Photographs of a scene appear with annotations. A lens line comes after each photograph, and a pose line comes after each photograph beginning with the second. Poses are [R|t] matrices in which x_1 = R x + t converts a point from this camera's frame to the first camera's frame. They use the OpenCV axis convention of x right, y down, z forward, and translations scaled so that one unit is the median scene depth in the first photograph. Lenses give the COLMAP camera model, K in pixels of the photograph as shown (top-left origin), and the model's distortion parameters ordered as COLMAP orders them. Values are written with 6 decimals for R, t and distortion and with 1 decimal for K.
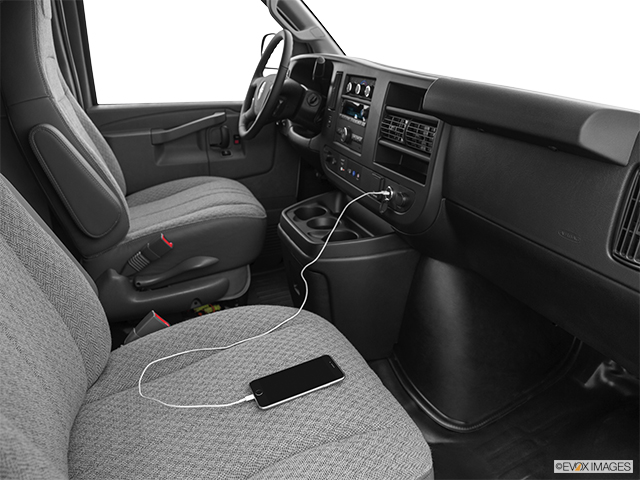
lens RADIAL K [[483.3, 0, 320.0], [0, 483.3, 240.0], [0, 0, 1]] dist [-0.094145, 0.008216]
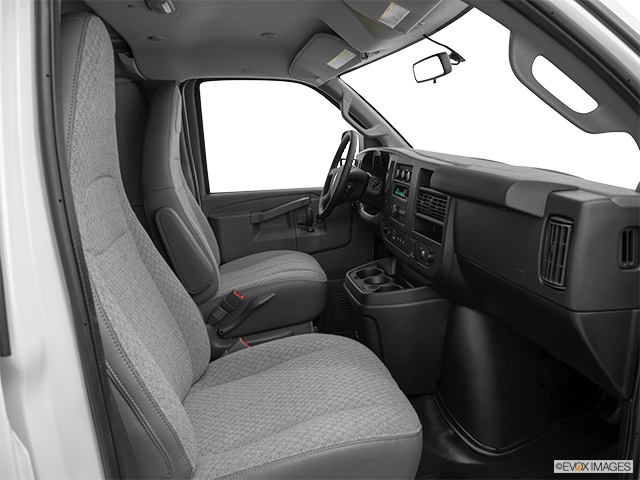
lens RADIAL K [[483.3, 0, 320.0], [0, 483.3, 240.0], [0, 0, 1]] dist [-0.094145, 0.008216]
pose [[0.978306, -0.023802, -0.205795, 0.117019], [-0.011308, 0.985762, -0.167769, 0.070185], [0.206858, 0.166456, 0.964107, -0.239552]]
